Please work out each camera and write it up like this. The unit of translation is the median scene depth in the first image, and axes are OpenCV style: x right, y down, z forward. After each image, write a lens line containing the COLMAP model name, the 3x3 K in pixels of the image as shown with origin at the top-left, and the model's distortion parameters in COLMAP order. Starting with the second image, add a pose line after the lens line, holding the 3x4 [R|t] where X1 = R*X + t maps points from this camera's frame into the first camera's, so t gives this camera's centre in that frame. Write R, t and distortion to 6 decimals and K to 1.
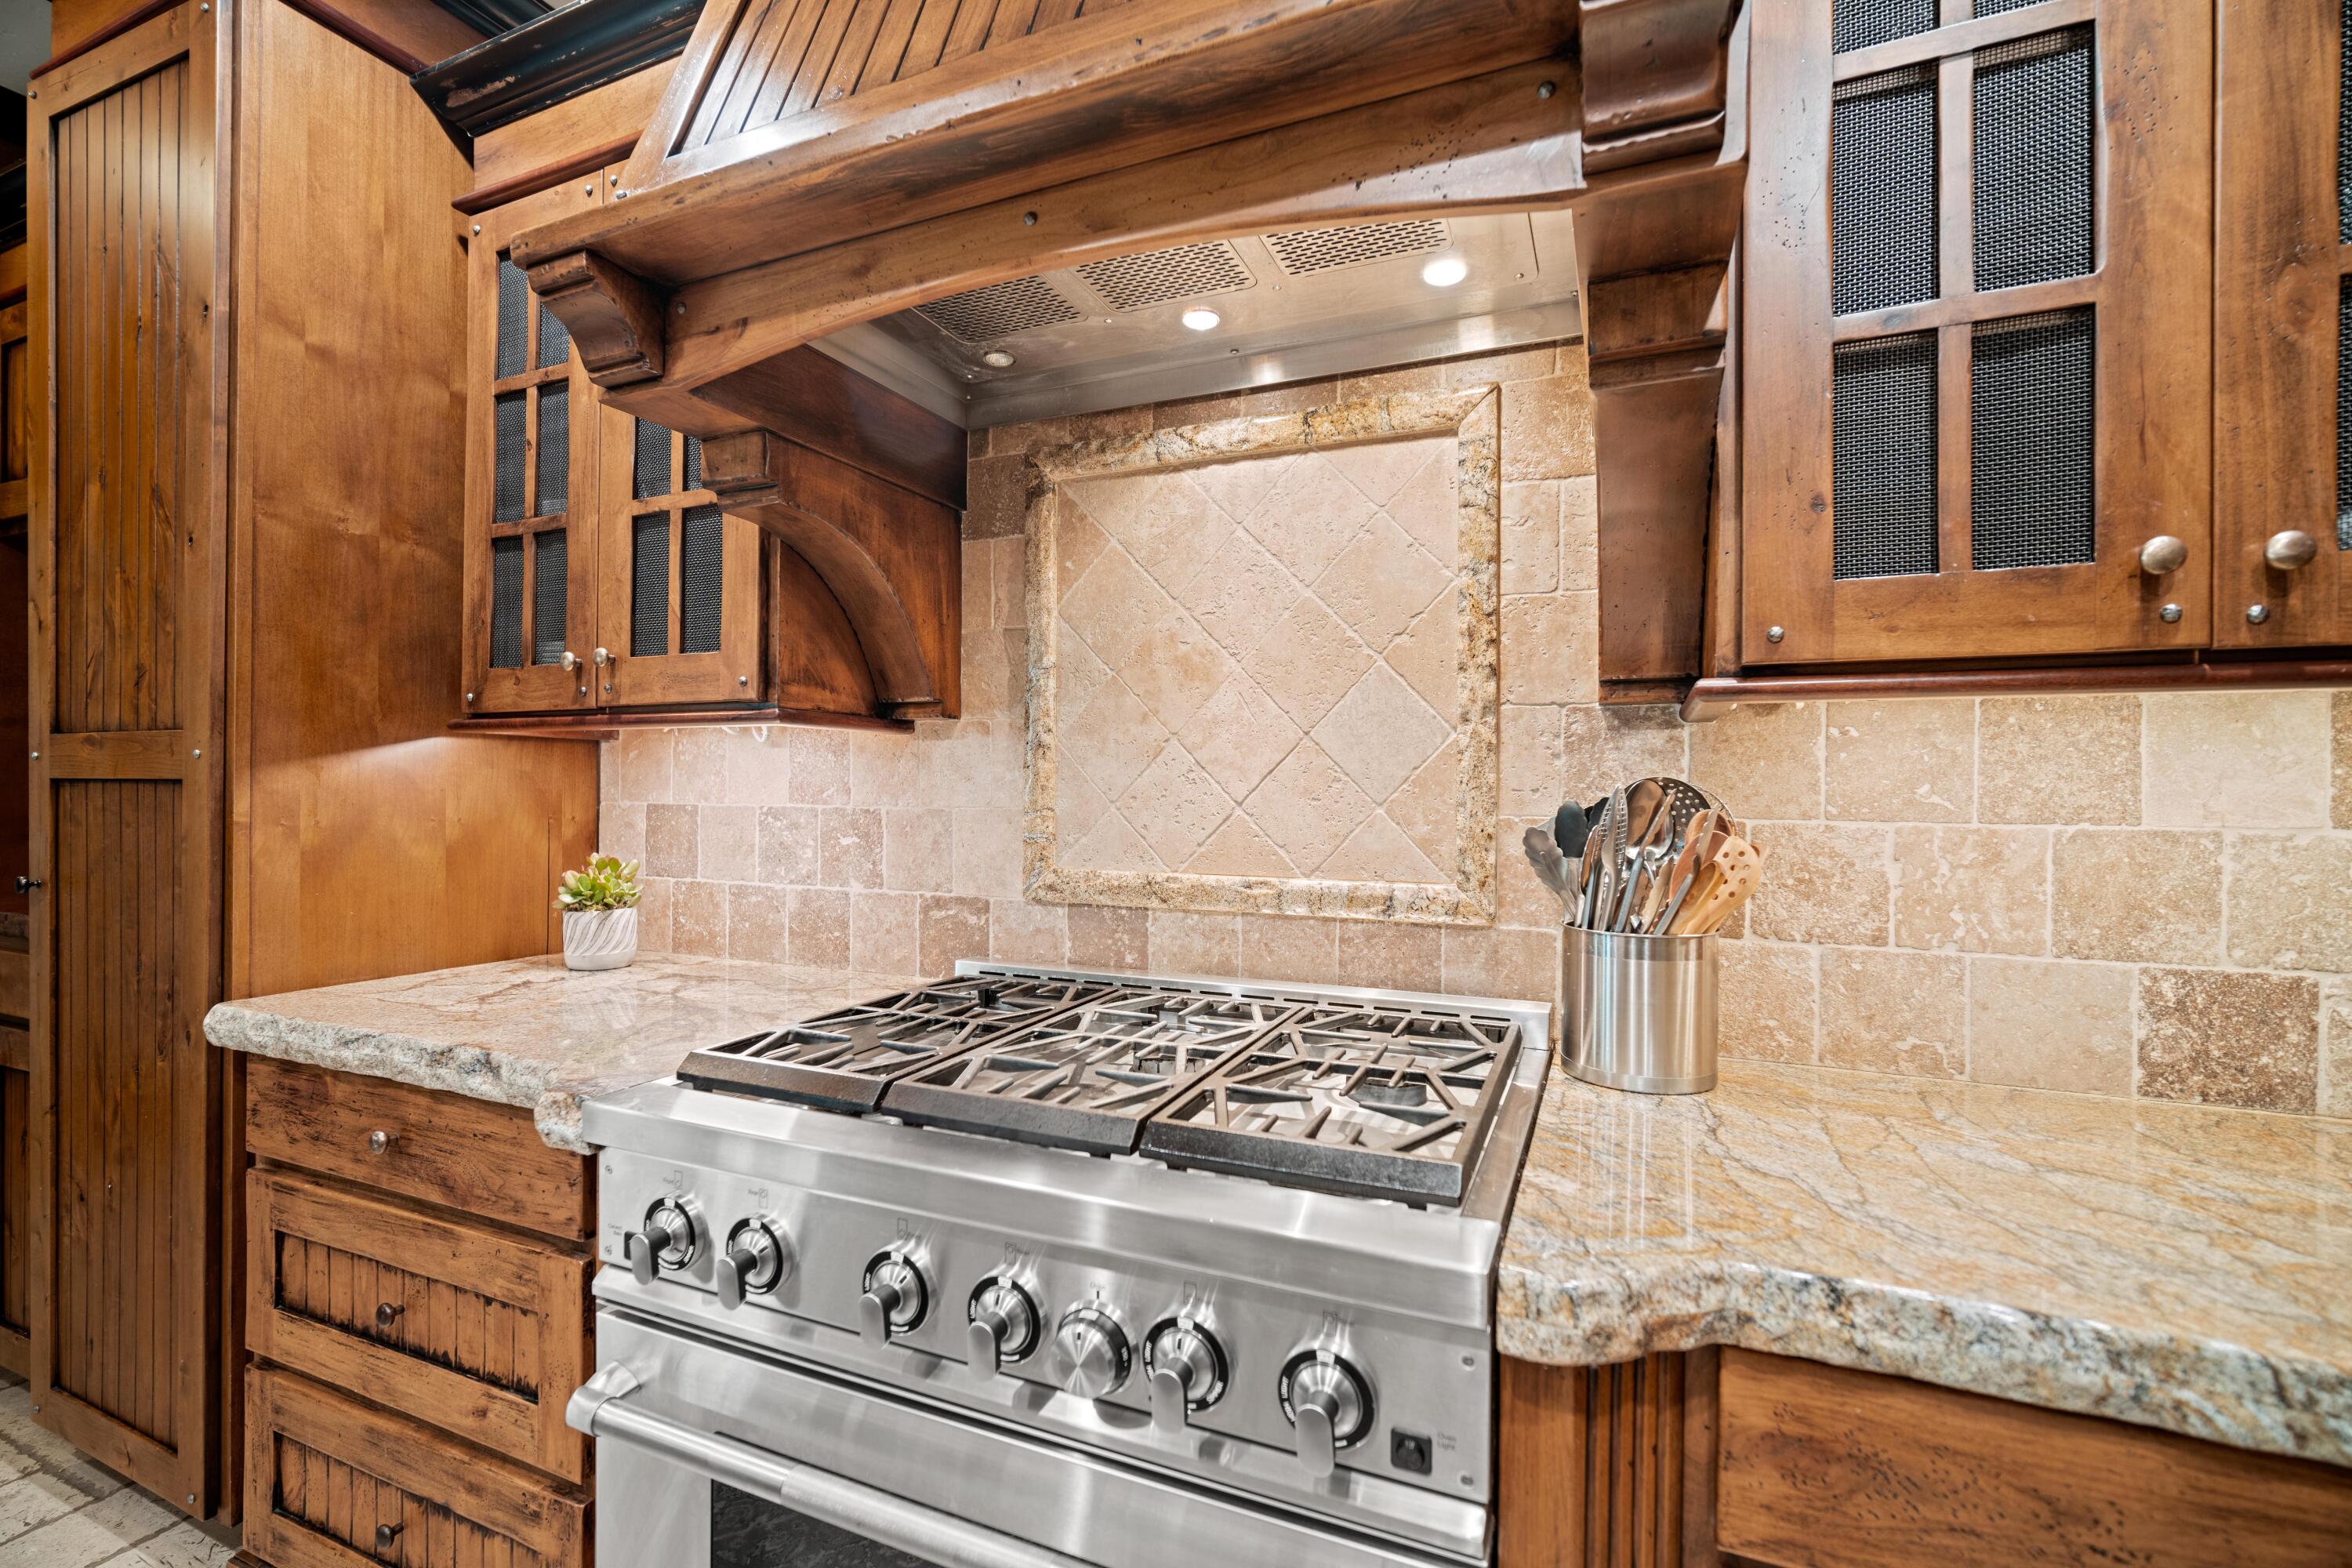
lens RADIAL K [[1036.5, 0, 1167.6], [0, 1036.5, 788.1], [0, 0, 1]] dist [-0.014007, 0.006815]
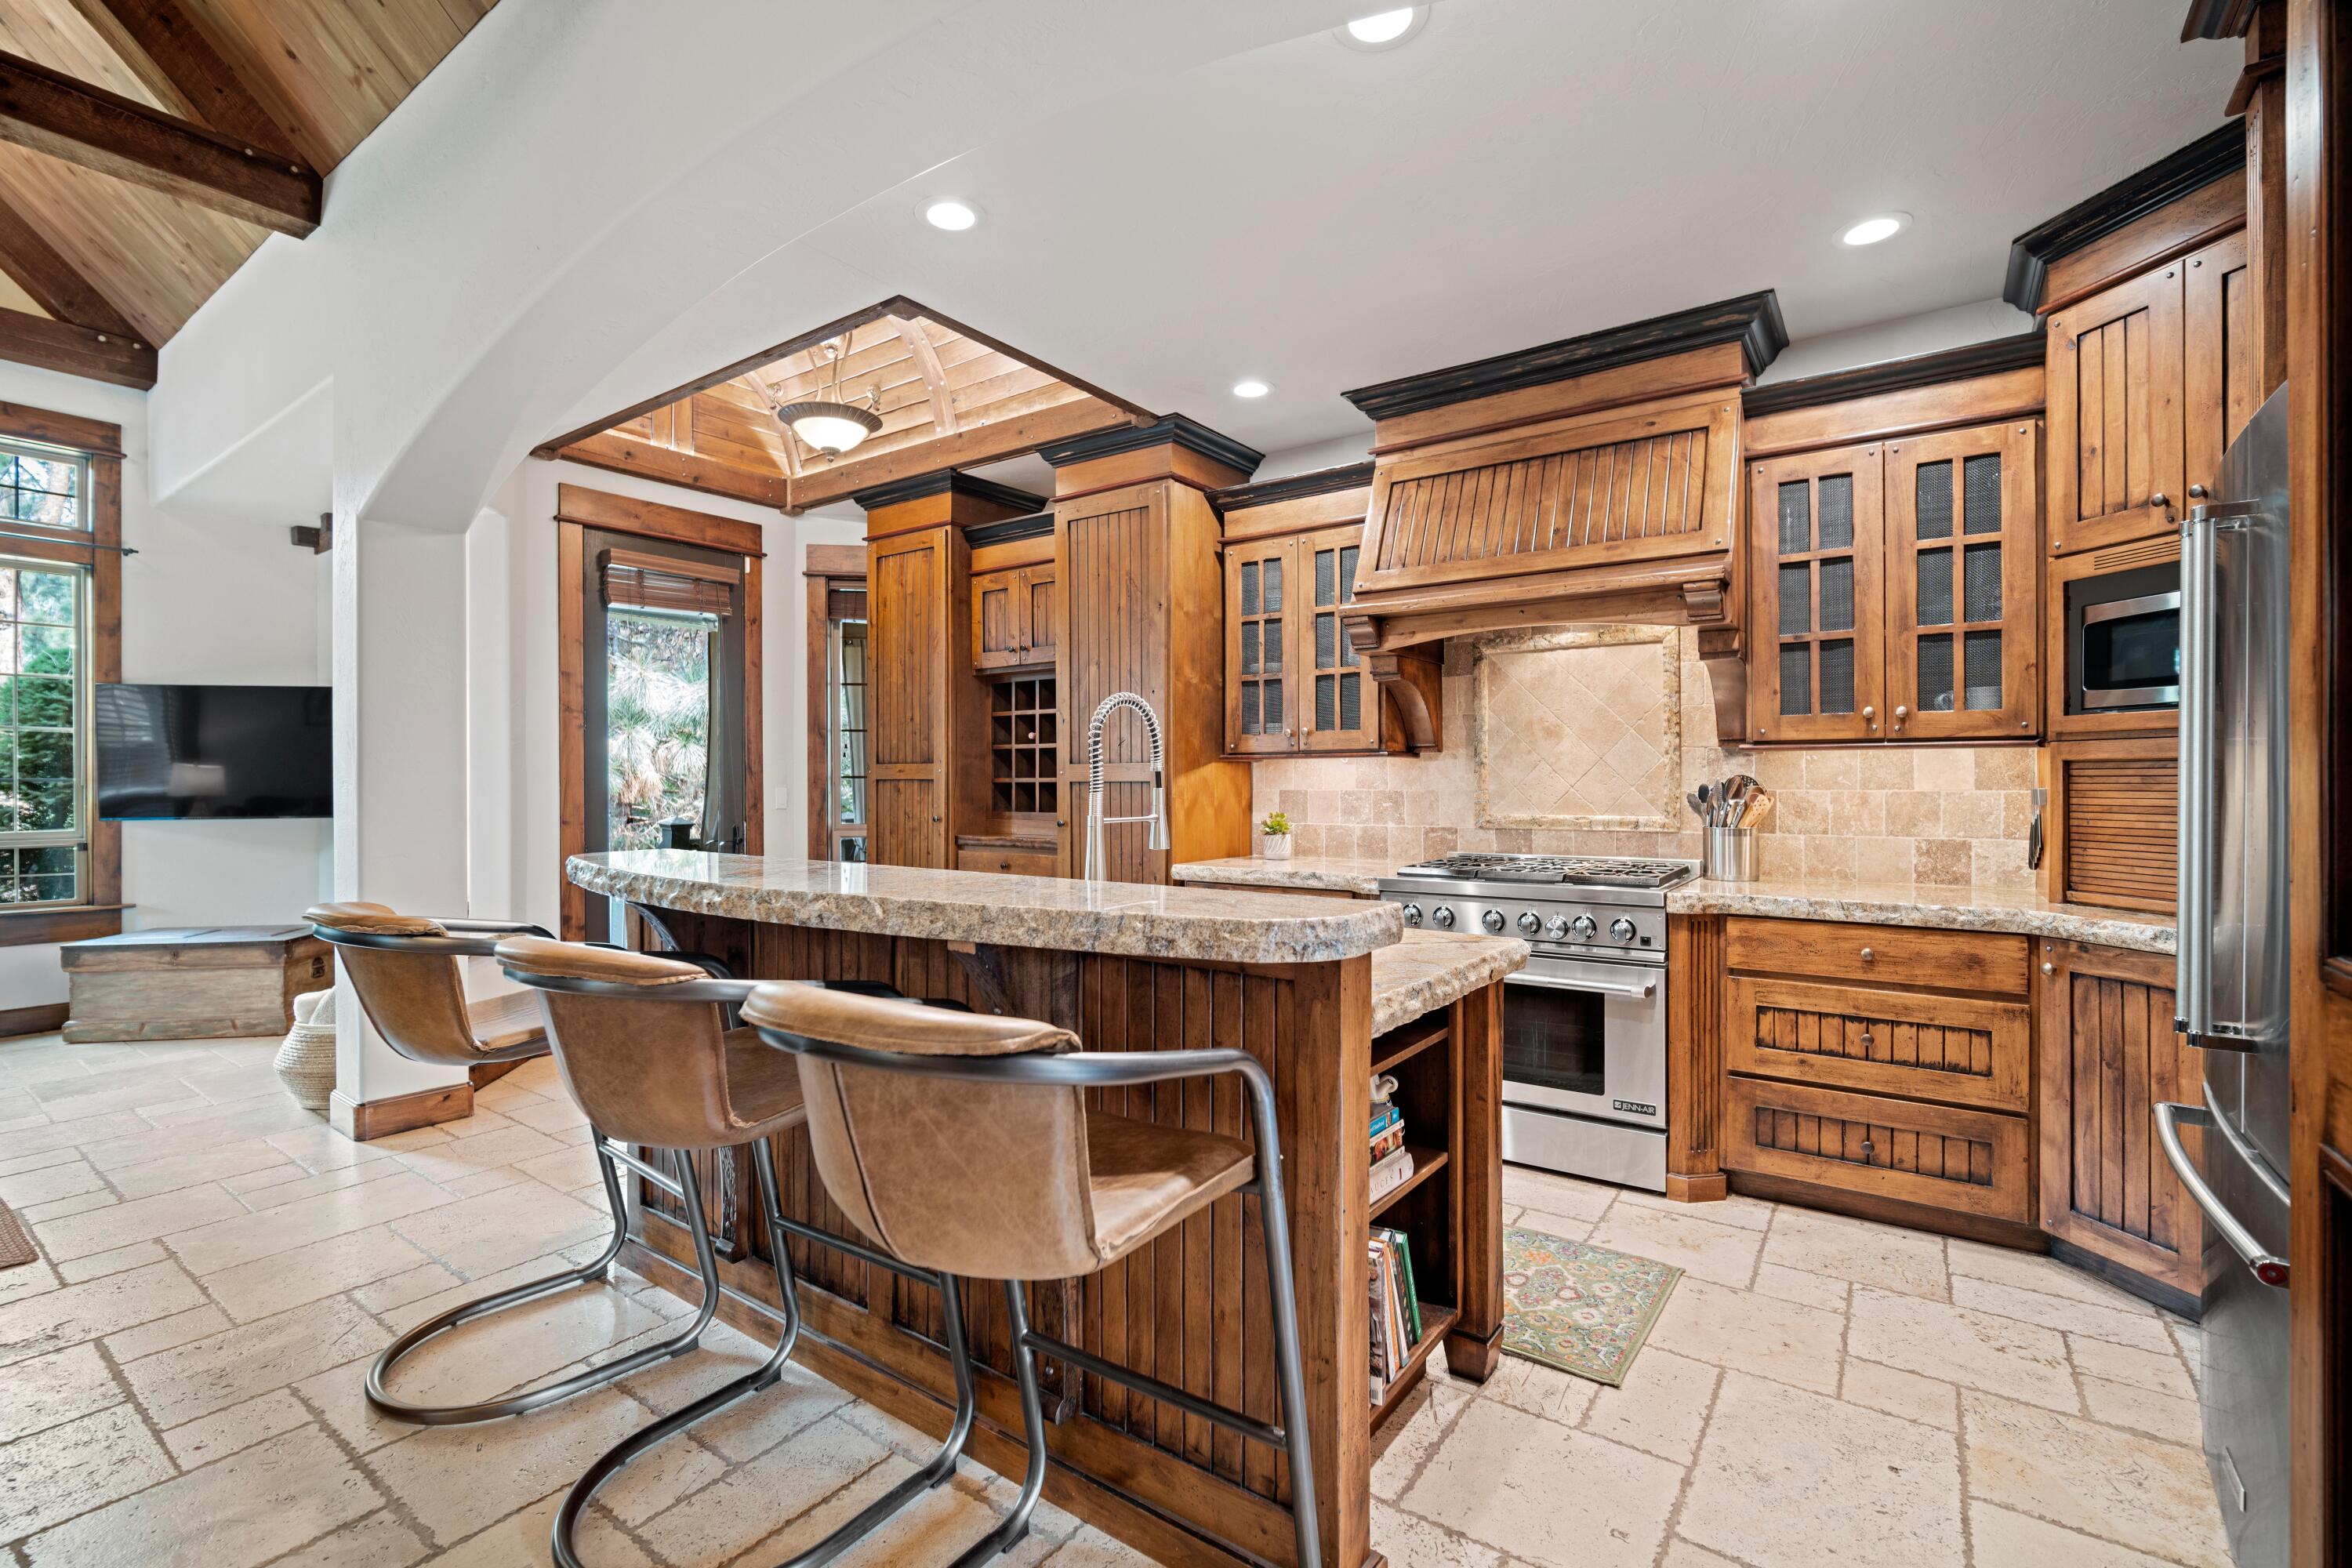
lens RADIAL K [[1027.0, 0, 1173.1], [0, 1027.0, 774.1], [0, 0, 1]] dist [-0.015420, 0.006274]
pose [[0.977937, -0.012823, -0.208508, -0.355555], [0.011787, 0.999911, -0.006207, -0.010494], [0.208569, 0.003613, 0.978001, -1.612094]]
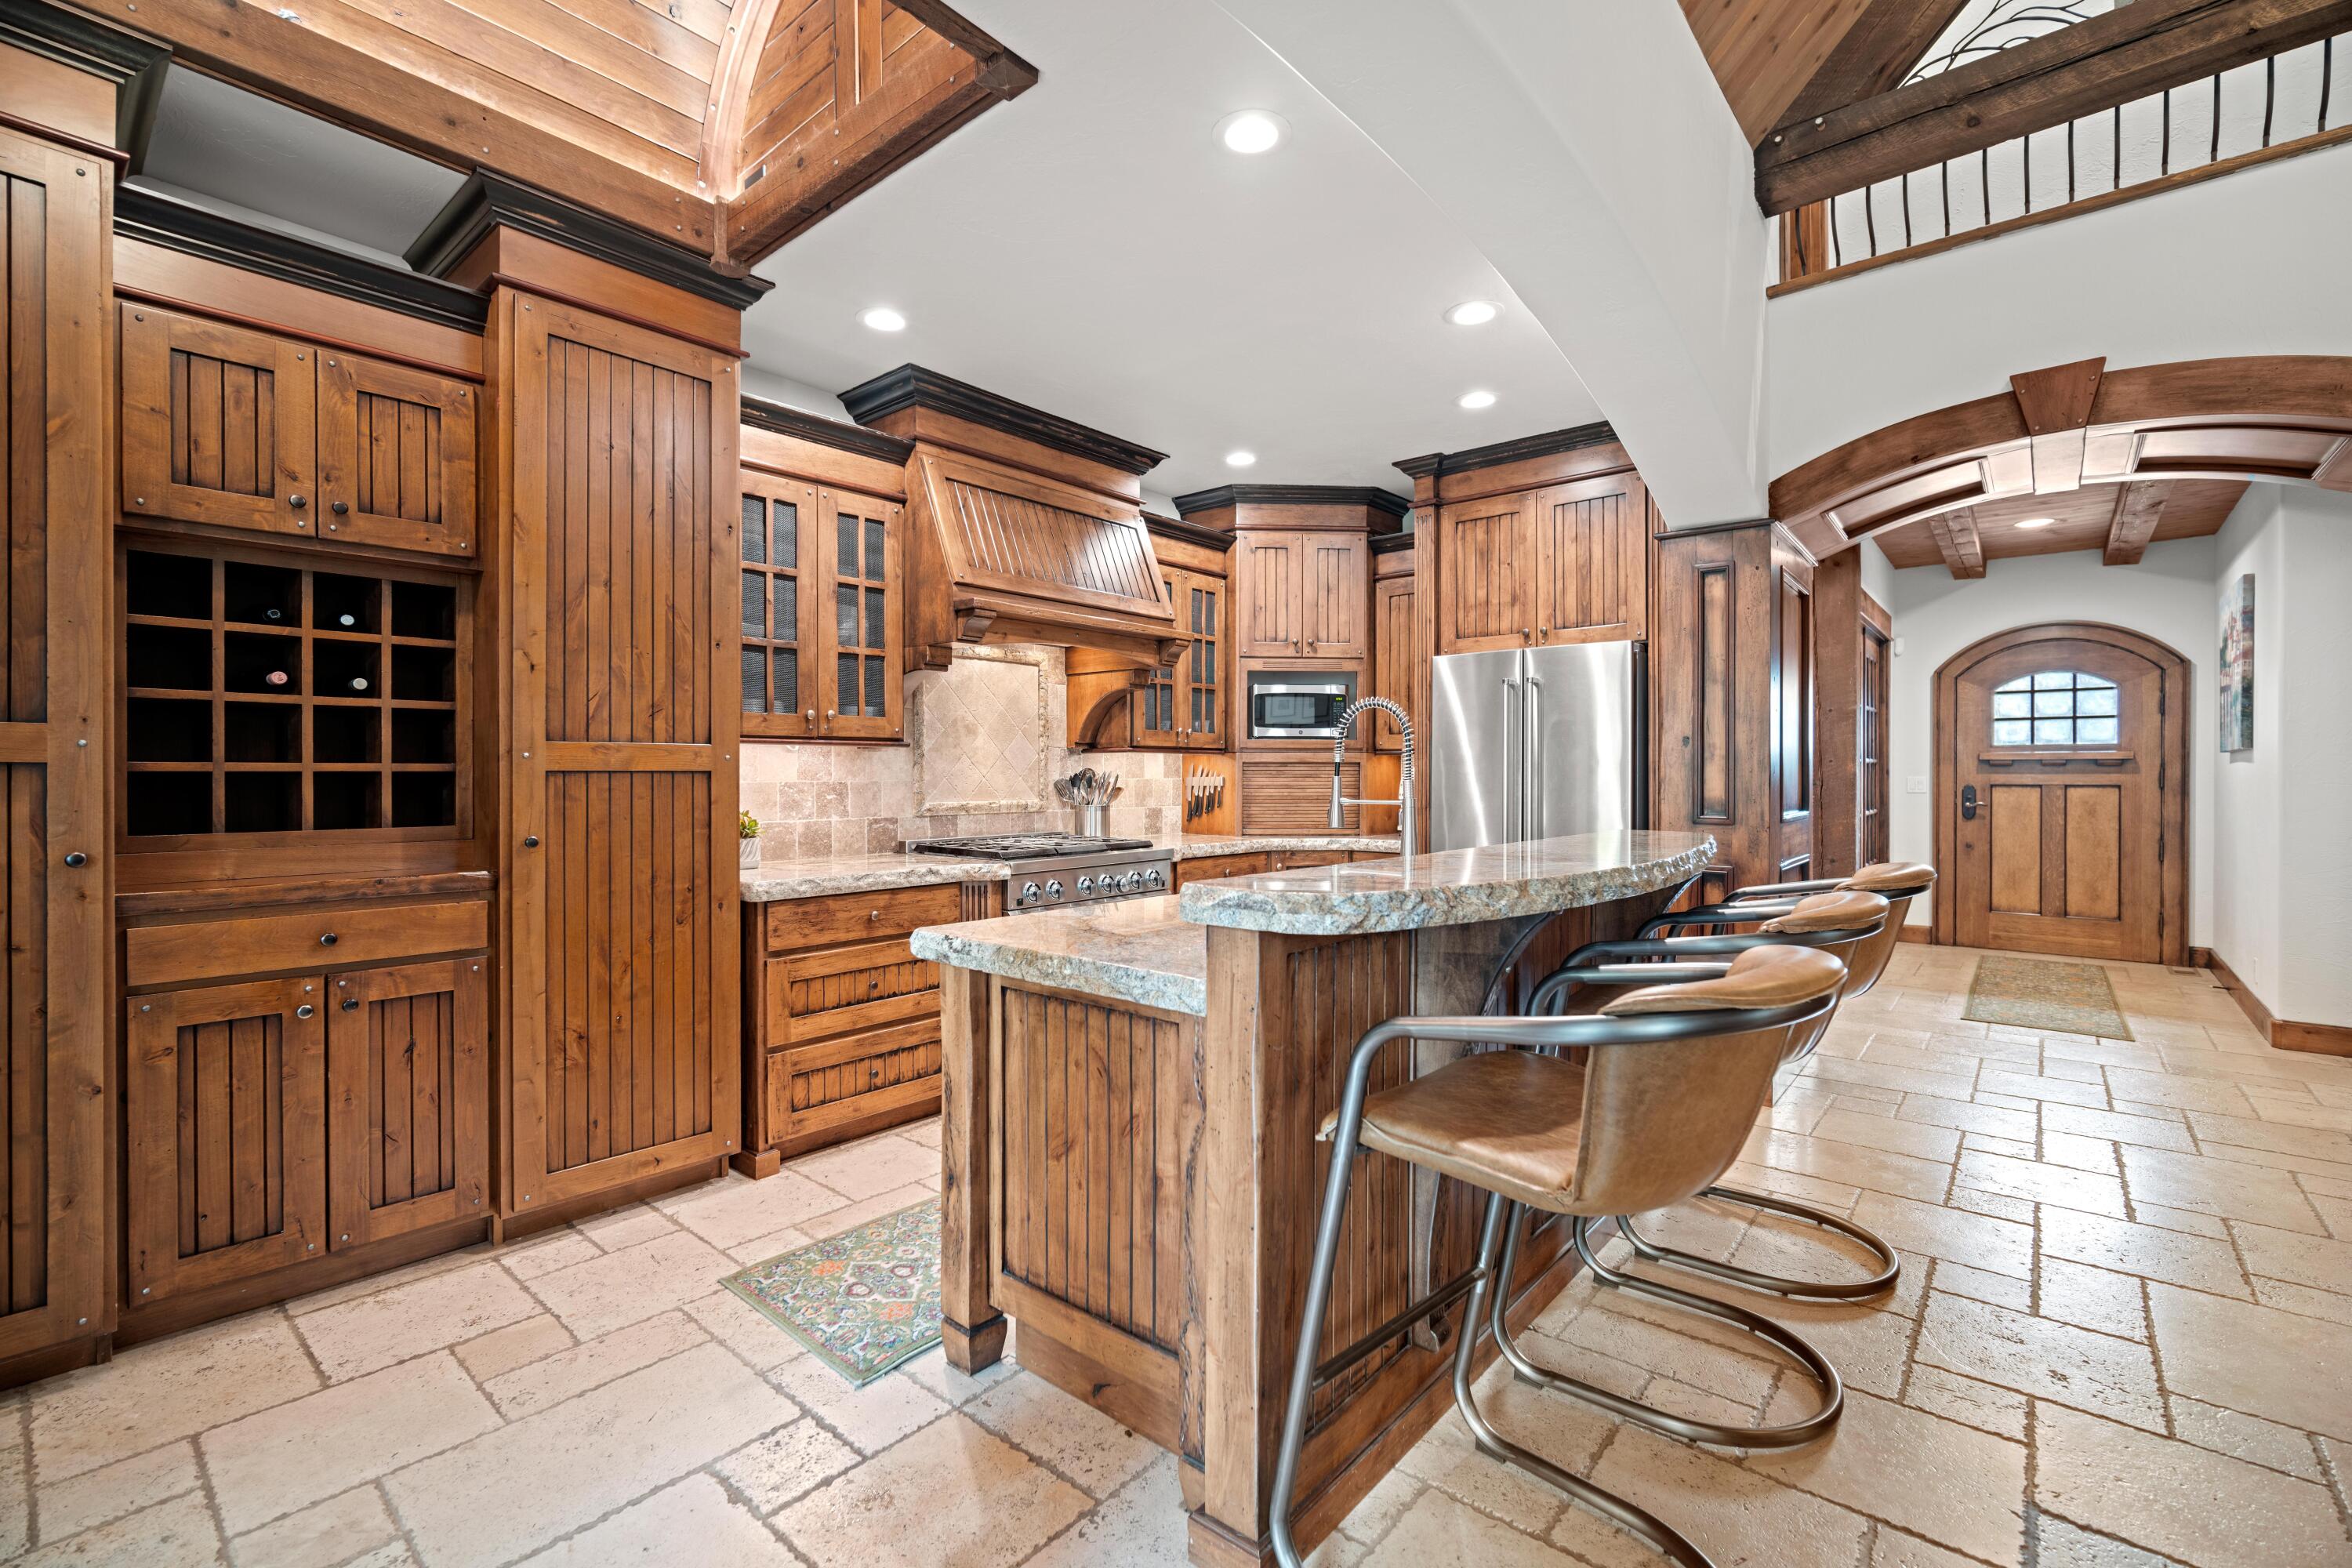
lens RADIAL K [[1036.5, 0, 1167.6], [0, 1036.5, 788.1], [0, 0, 1]] dist [-0.014007, 0.006815]
pose [[0.293238, -0.021073, 0.955807, -2.594024], [0.001856, 0.999768, 0.021473, -0.015367], [-0.956038, -0.004523, 0.293209, -0.364949]]
